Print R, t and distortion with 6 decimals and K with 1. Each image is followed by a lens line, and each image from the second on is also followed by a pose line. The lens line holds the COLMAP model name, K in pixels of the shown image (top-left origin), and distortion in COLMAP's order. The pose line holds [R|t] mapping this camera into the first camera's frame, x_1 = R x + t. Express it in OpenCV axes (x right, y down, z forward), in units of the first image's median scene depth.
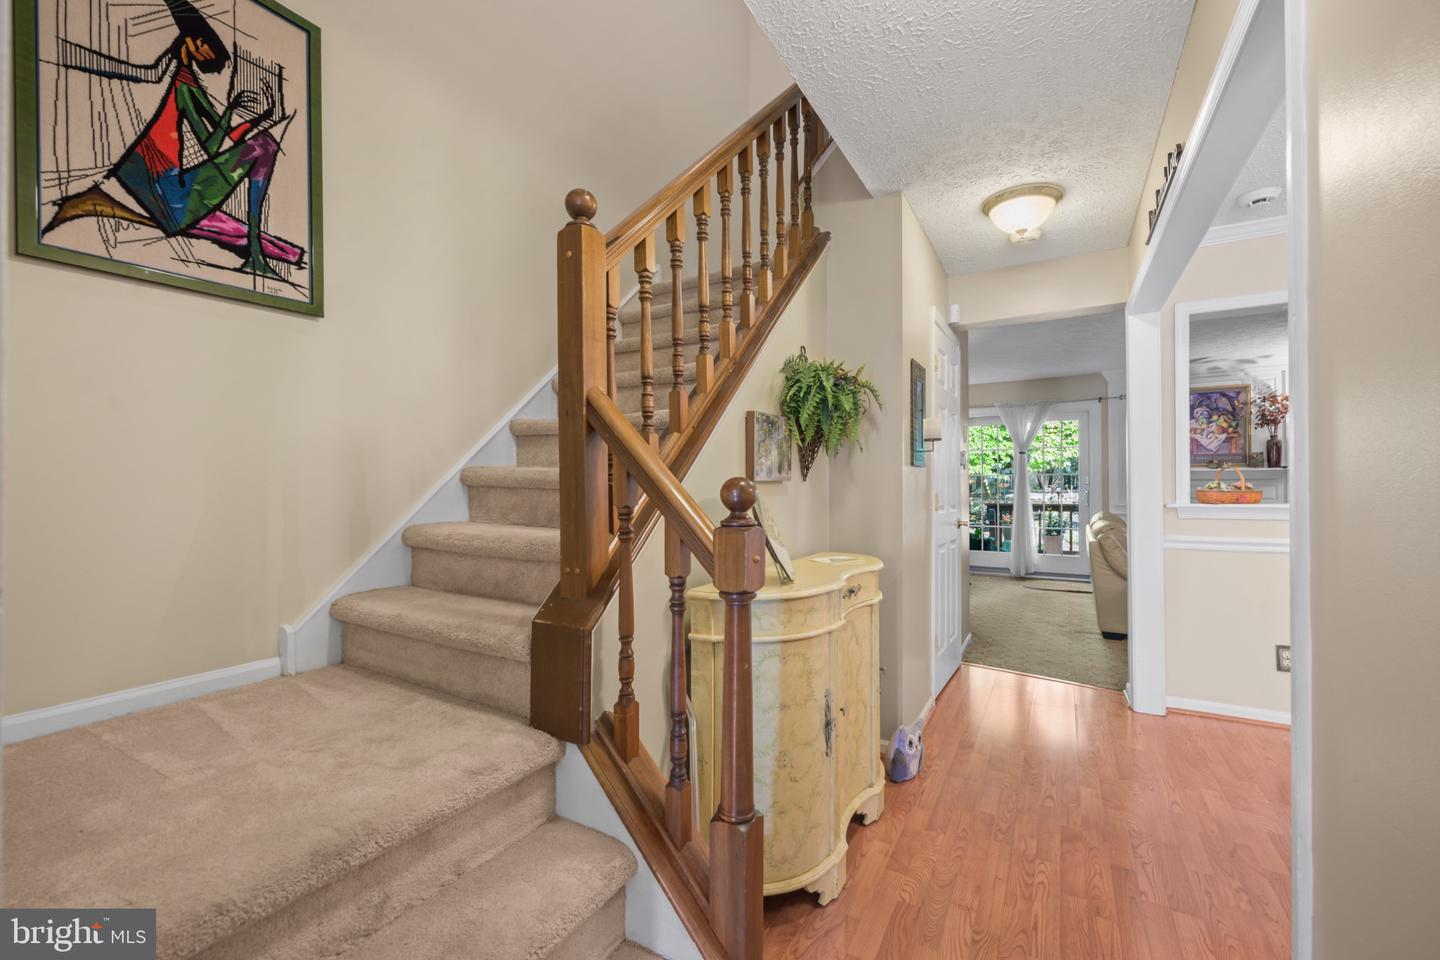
lens RADIAL K [[583.6, 0, 723.5], [0, 583.6, 478.6], [0, 0, 1]] dist [-0.001110, -0.000069]
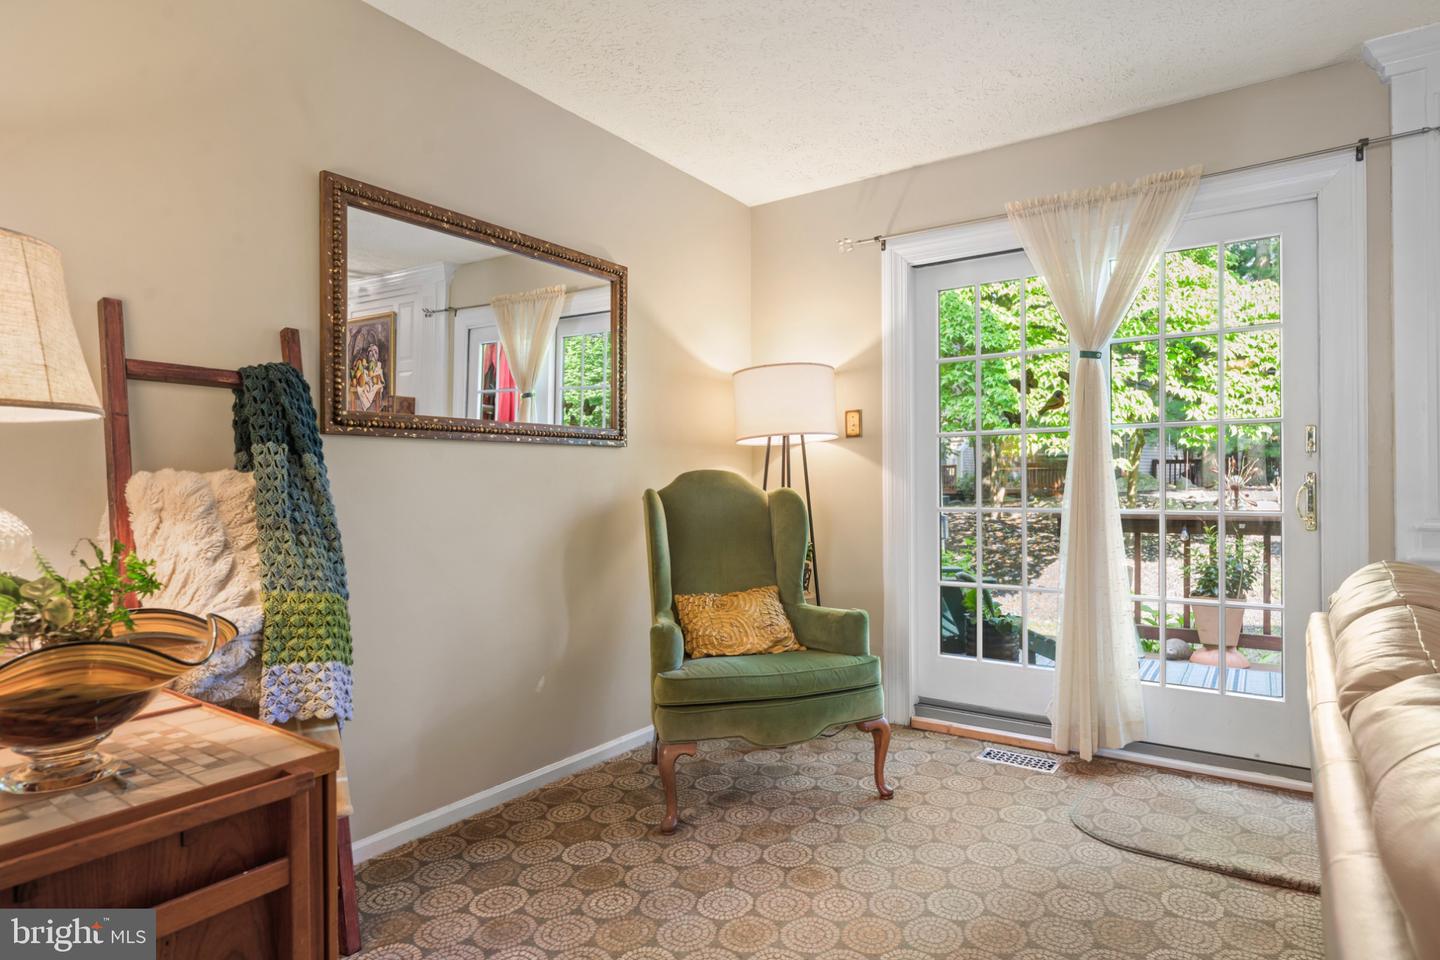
lens RADIAL K [[790.0, 0, 723.9], [0, 790.0, 480.0], [0, 0, 1]] dist [-0.000724, 0.000682]
pose [[0.996826, 0.000573, -0.079610, 0.404370], [0.000093, 0.999965, 0.008366, 0.021424], [0.079612, -0.008346, 0.996791, 0.650159]]
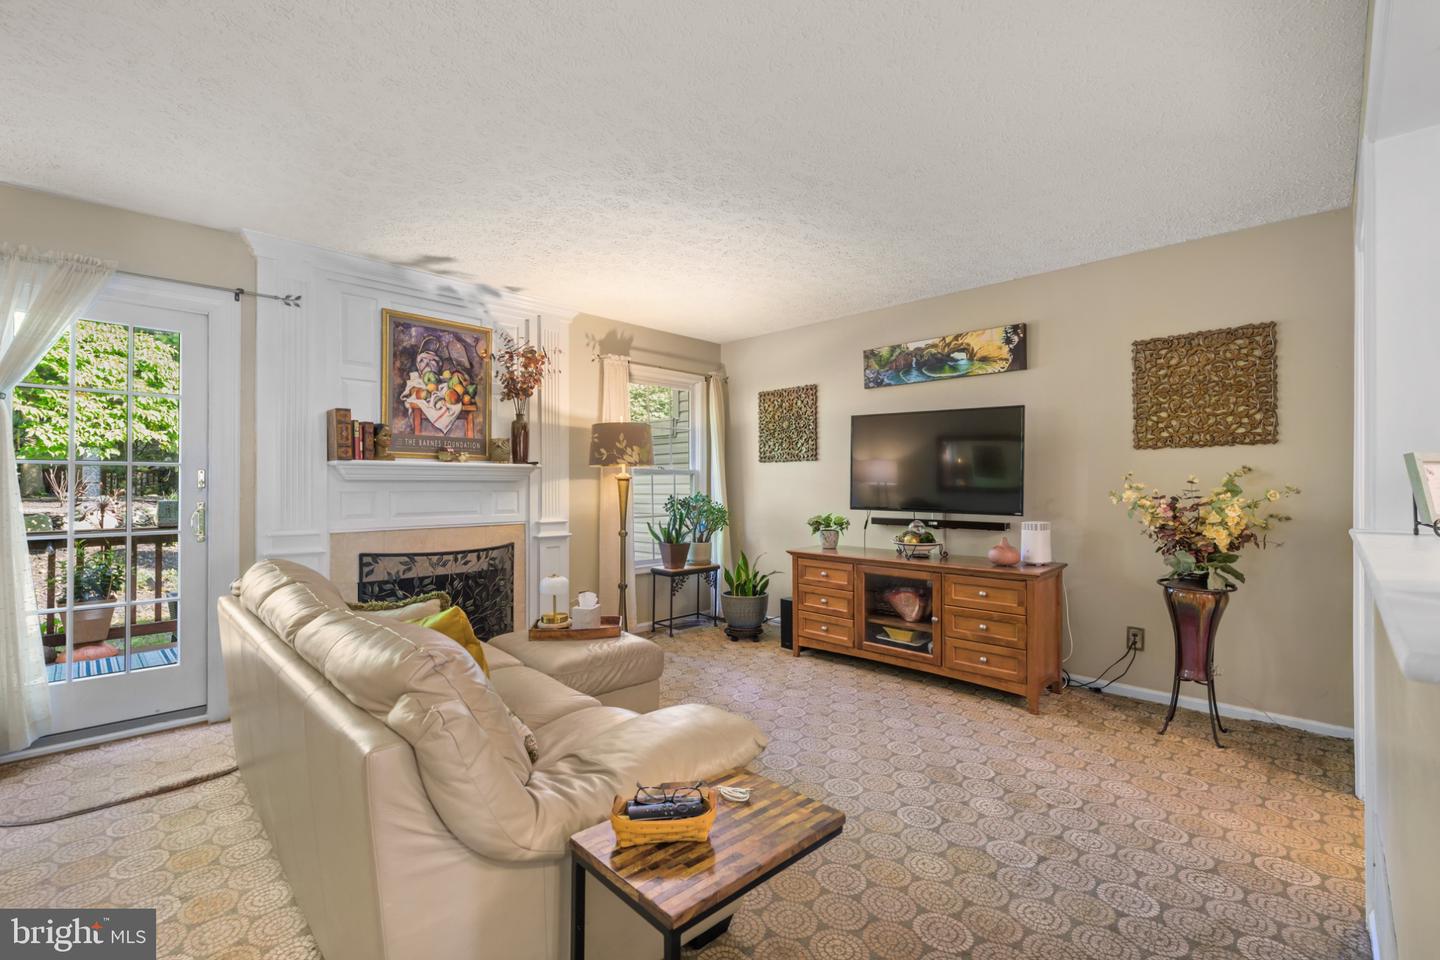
lens RADIAL K [[625.2, 0, 721.9], [0, 625.2, 480.1], [0, 0, 1]] dist [-0.001793, 0.000463]
pose [[0.245967, 0.014419, 0.969171, 0.310658], [-0.011908, 0.999859, -0.011854, 0.004707], [-0.969205, -0.008626, 0.246104, 0.582617]]
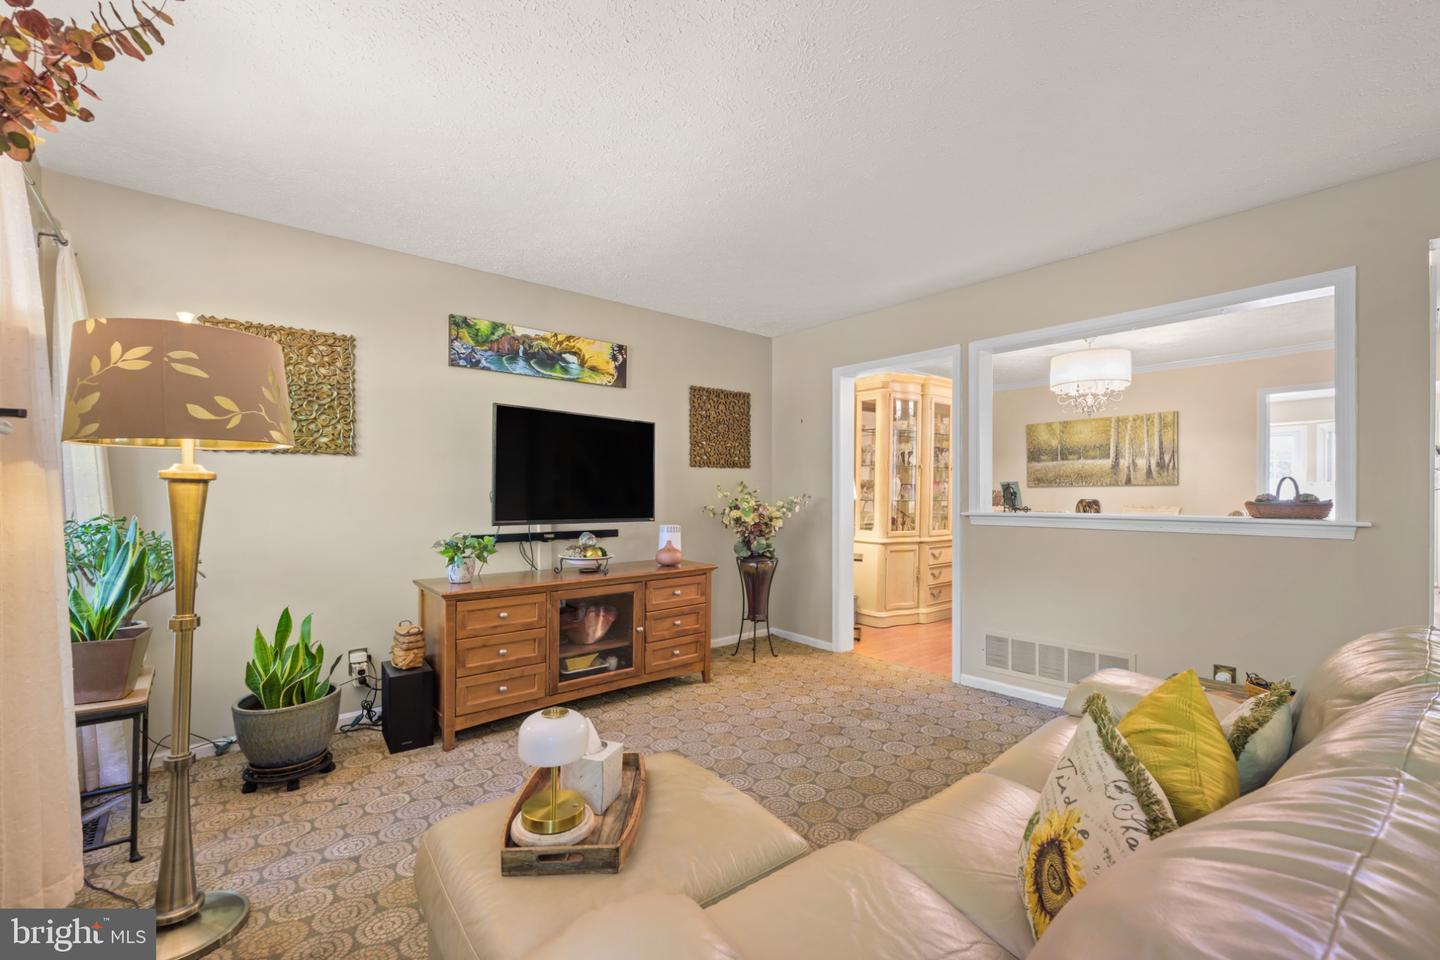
lens RADIAL K [[625.2, 0, 715.3], [0, 625.2, 489.3], [0, 0, 1]] dist [-0.001793, 0.000463]
pose [[-0.948257, 0.005548, 0.317457, 0.681673], [0.000666, 0.999880, -0.015484, 0.004890], [-0.317504, -0.014472, -0.948146, 1.067431]]
